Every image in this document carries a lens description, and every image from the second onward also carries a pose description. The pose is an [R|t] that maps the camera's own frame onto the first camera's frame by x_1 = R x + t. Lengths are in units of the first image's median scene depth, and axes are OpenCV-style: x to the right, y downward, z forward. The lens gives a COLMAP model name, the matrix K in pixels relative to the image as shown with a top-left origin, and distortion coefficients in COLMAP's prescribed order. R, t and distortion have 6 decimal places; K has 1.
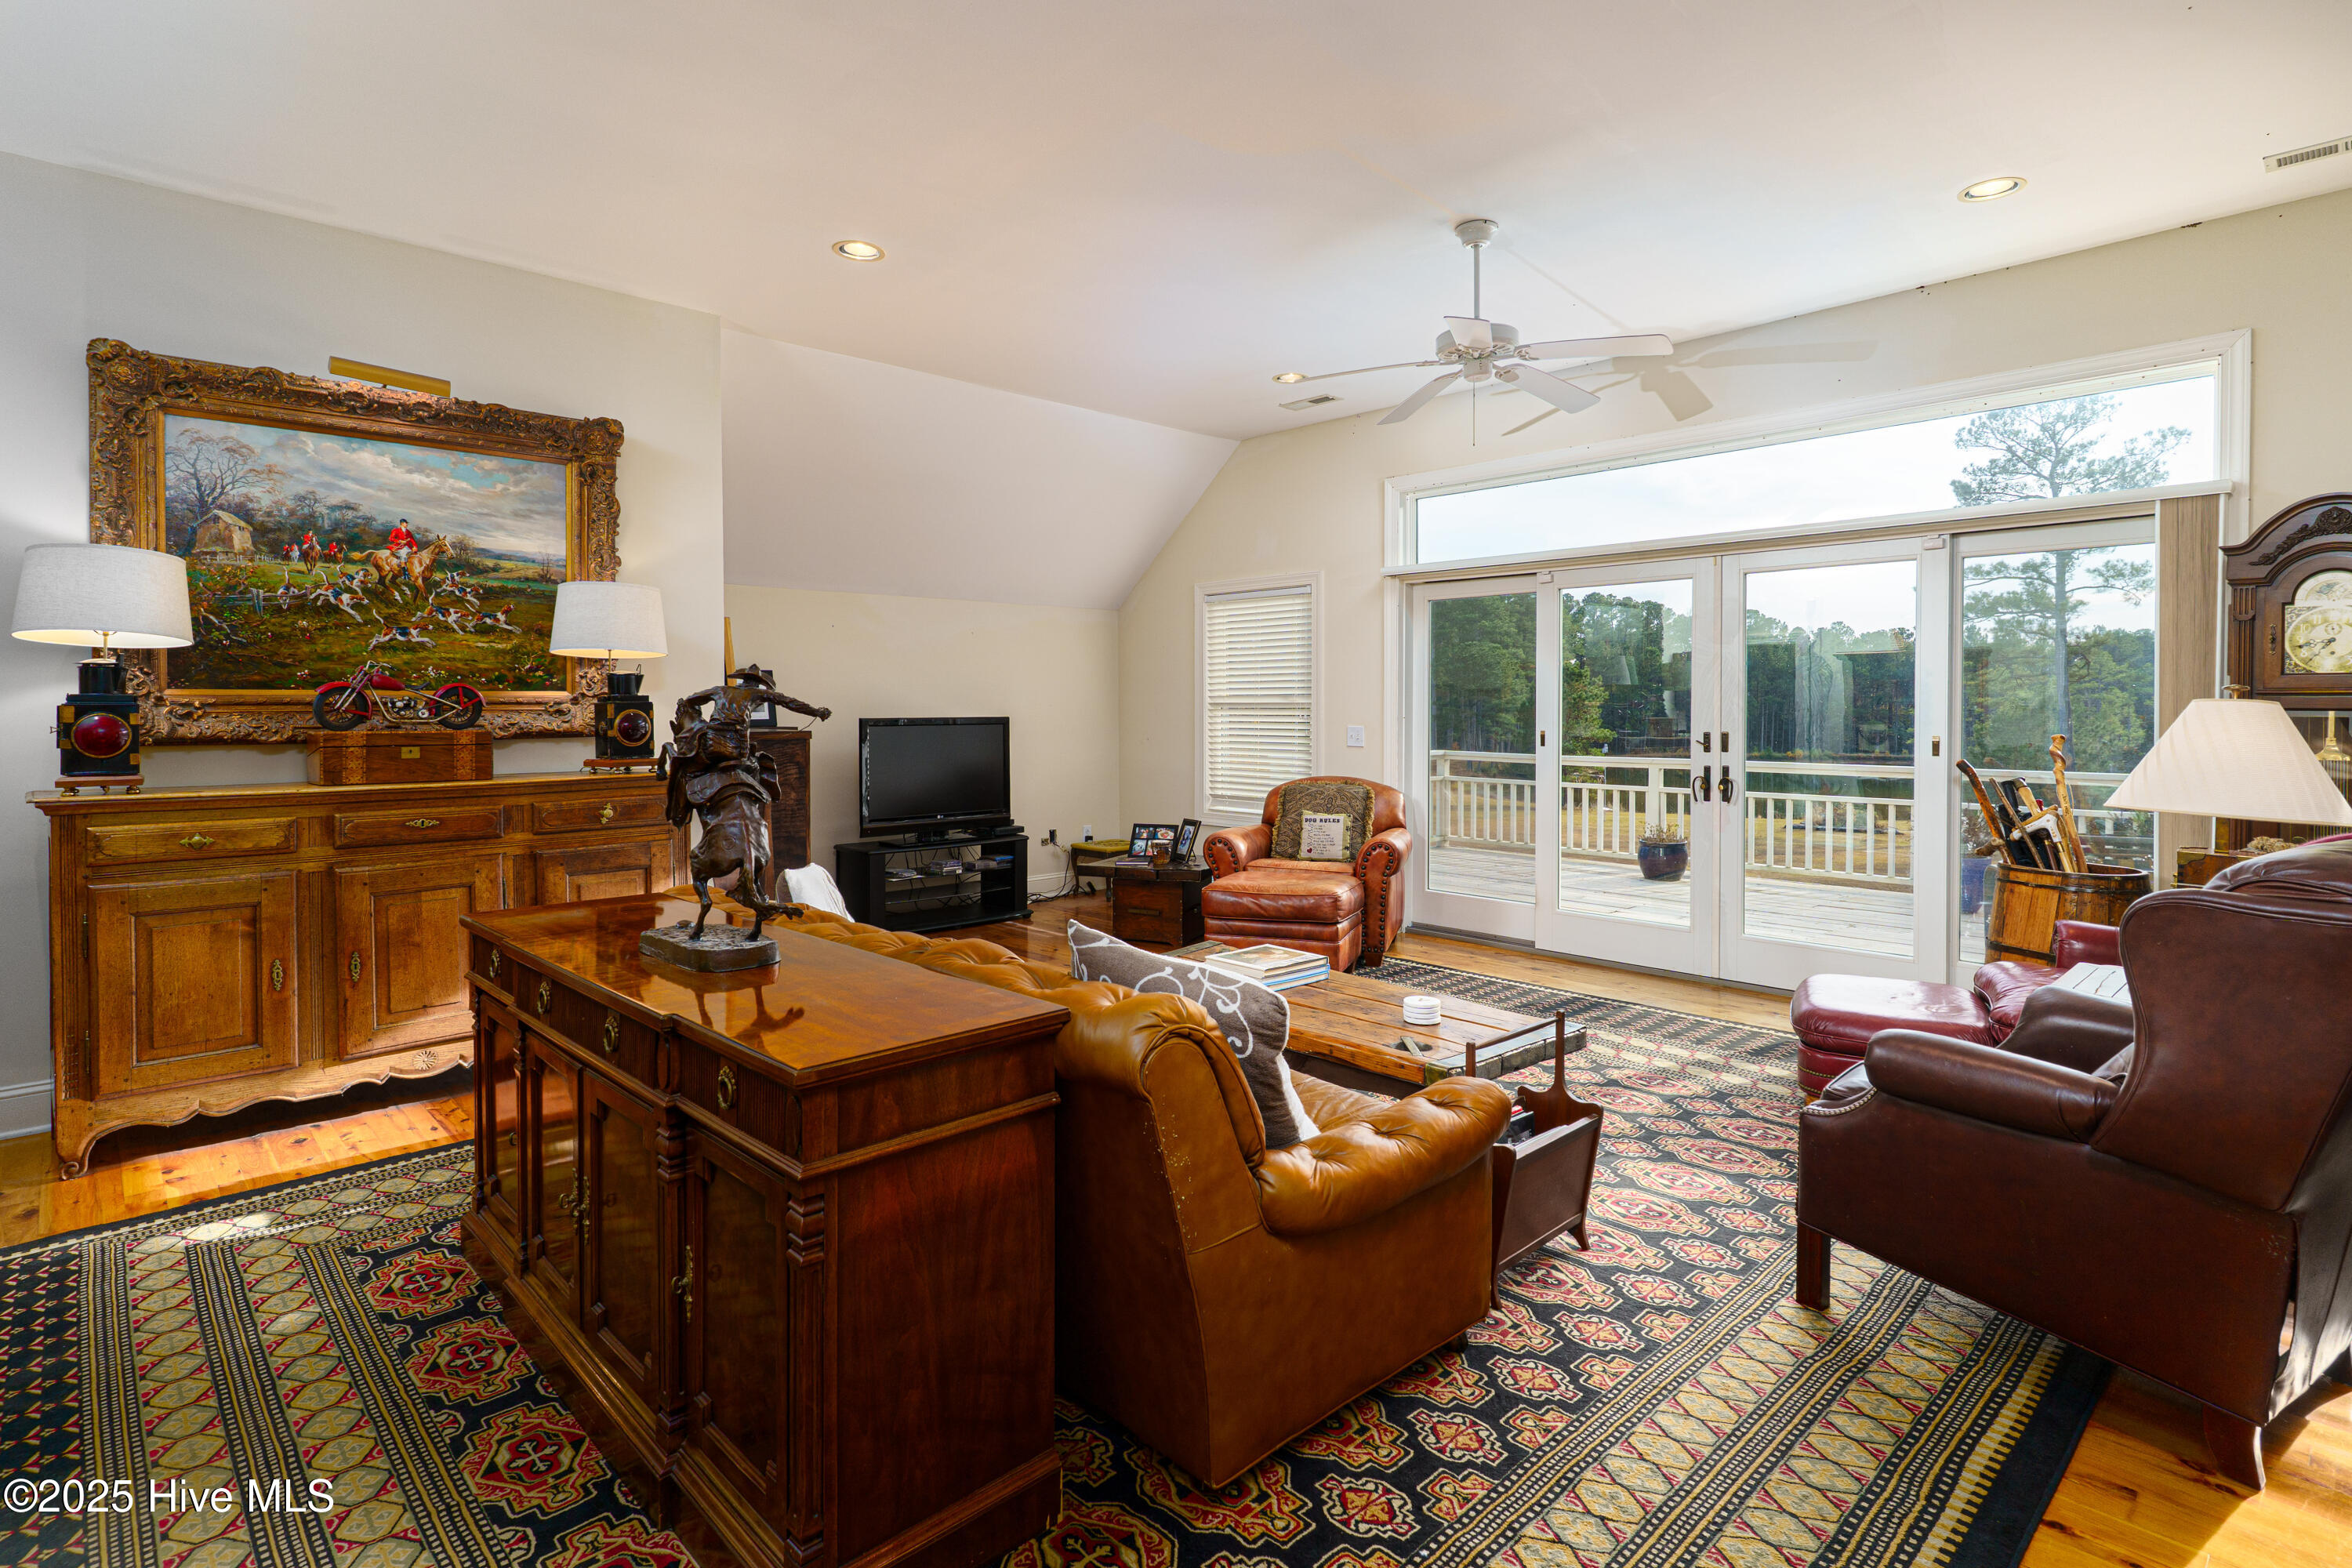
lens RADIAL K [[1161.2, 0, 1171.3], [0, 1161.2, 719.4], [0, 0, 1]] dist [0.000224, 0.000703]
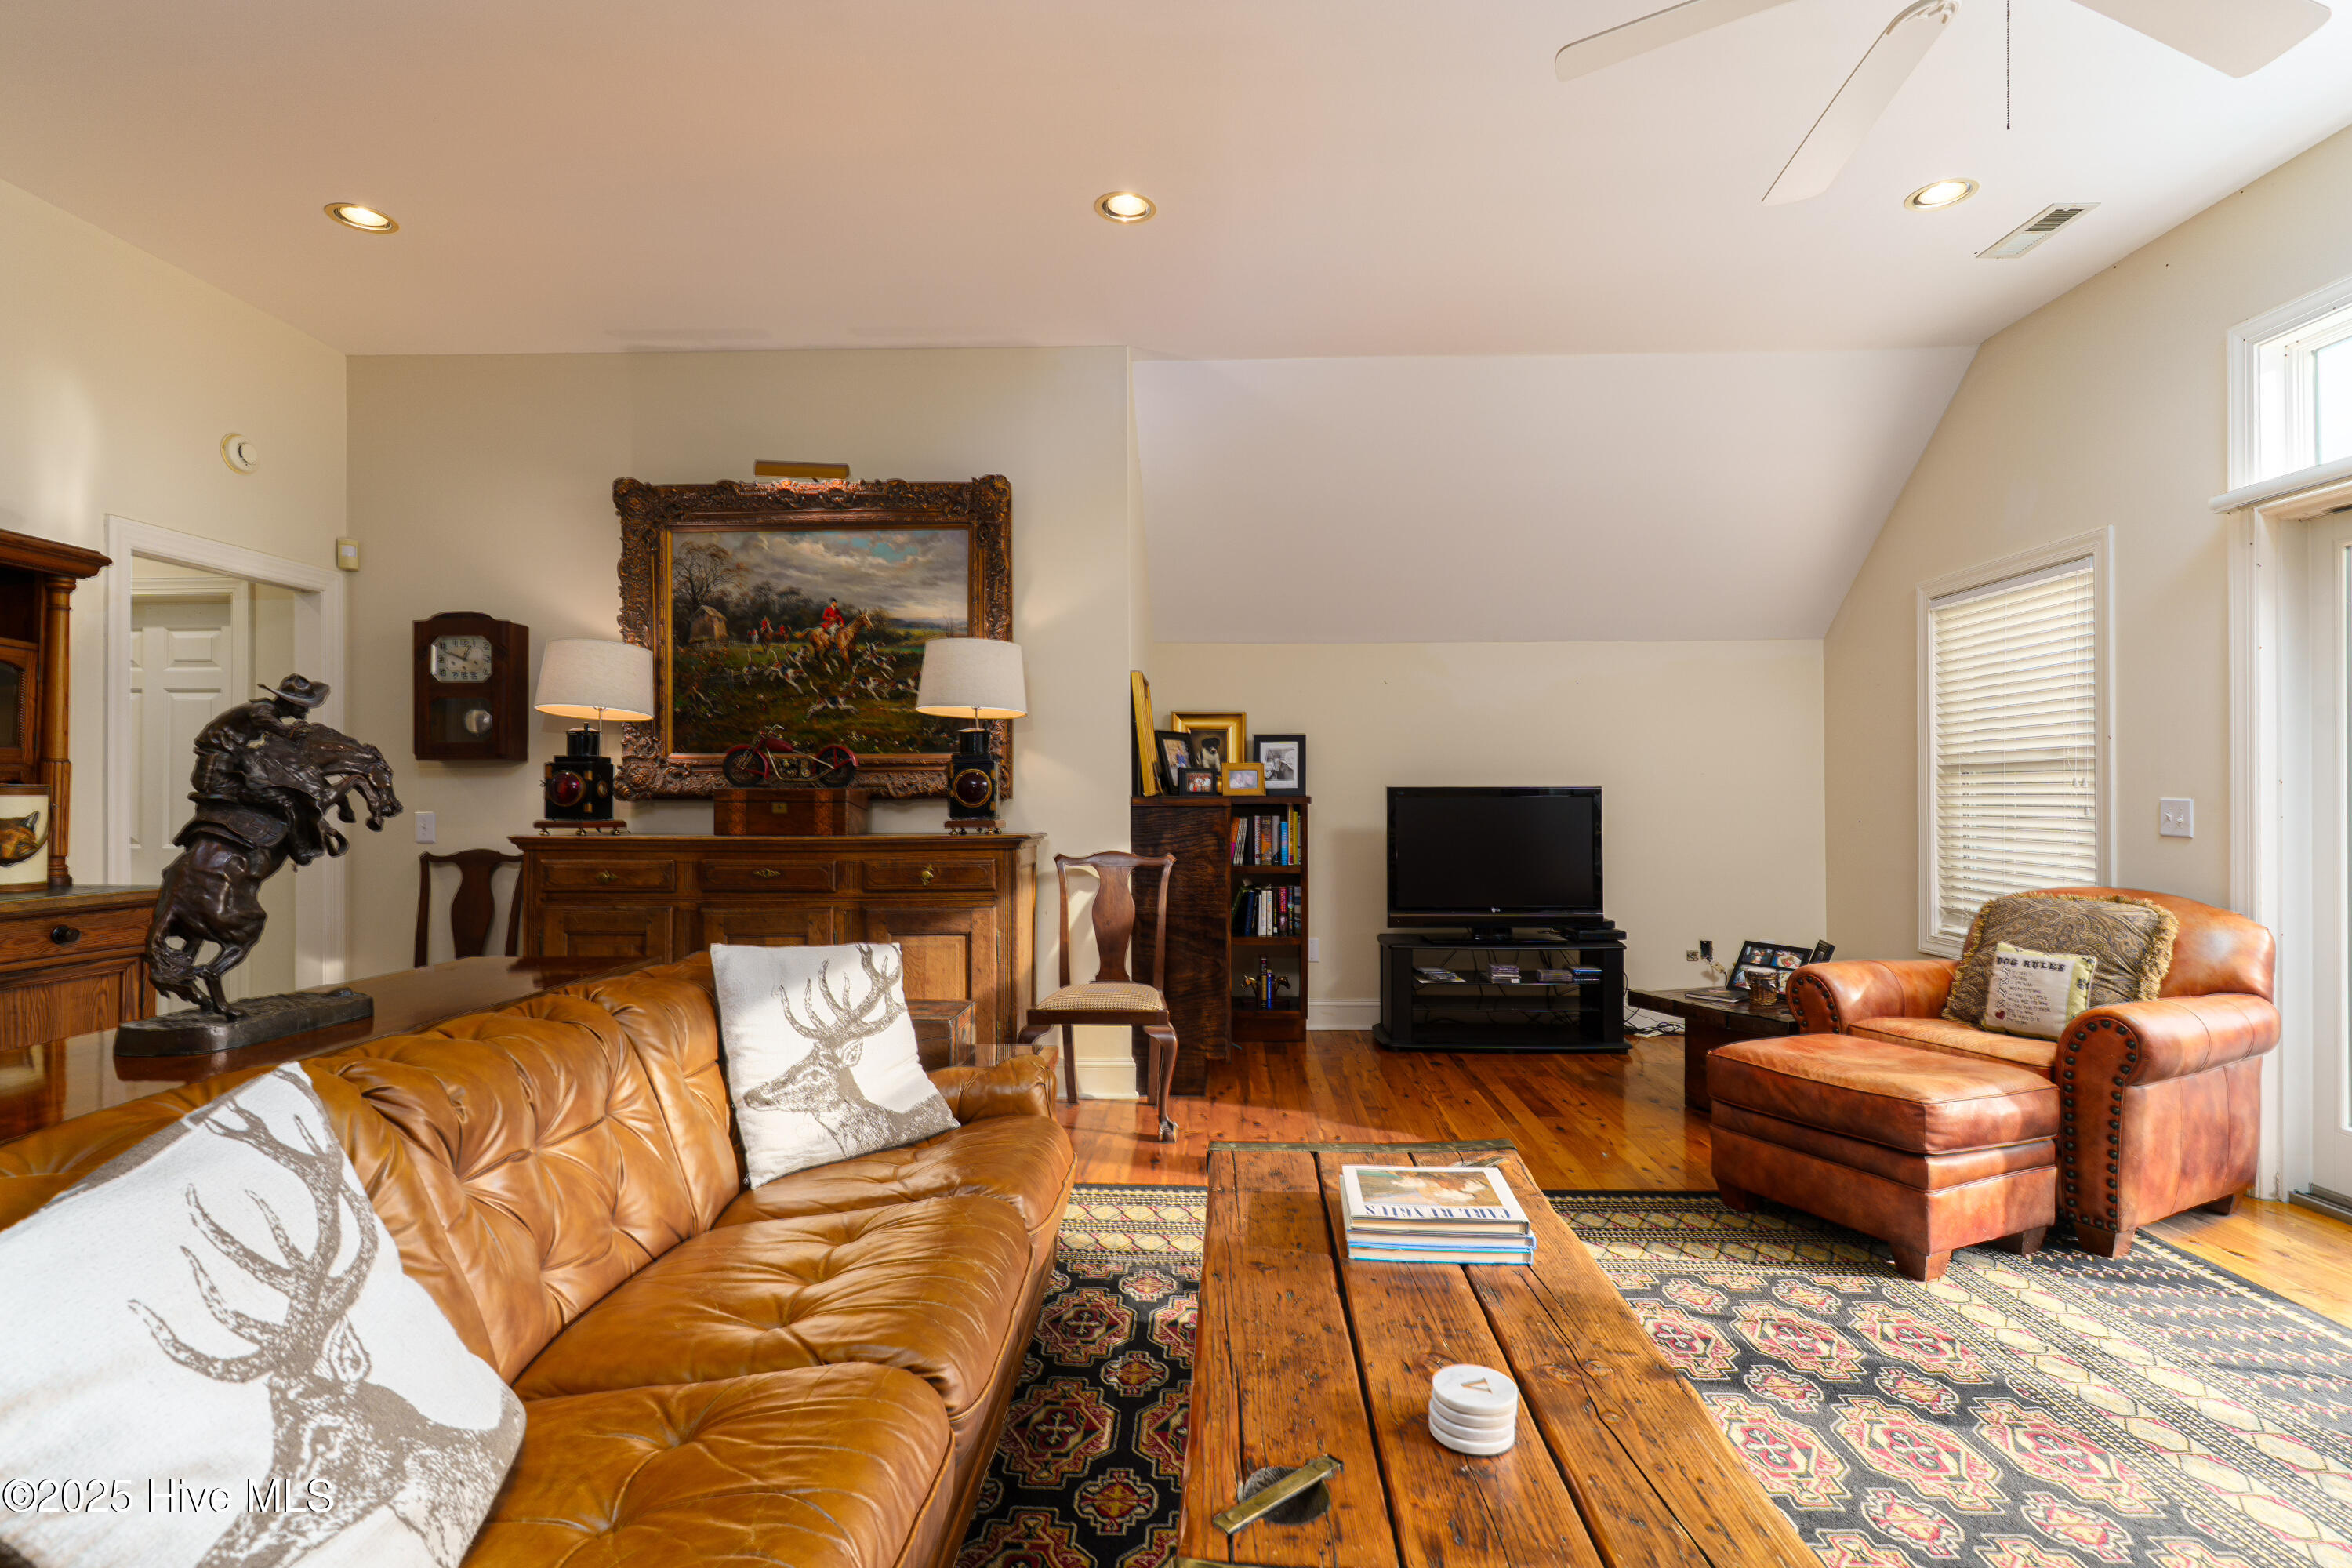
lens RADIAL K [[1136.7, 0, 1189.3], [0, 1136.7, 791.1], [0, 0, 1]] dist [-0.000210, -0.000344]
pose [[0.705439, -0.001732, -0.708768, 0.327537], [-0.008393, 0.999906, -0.010797, 0.018725], [0.708721, 0.013565, 0.705359, 0.461184]]
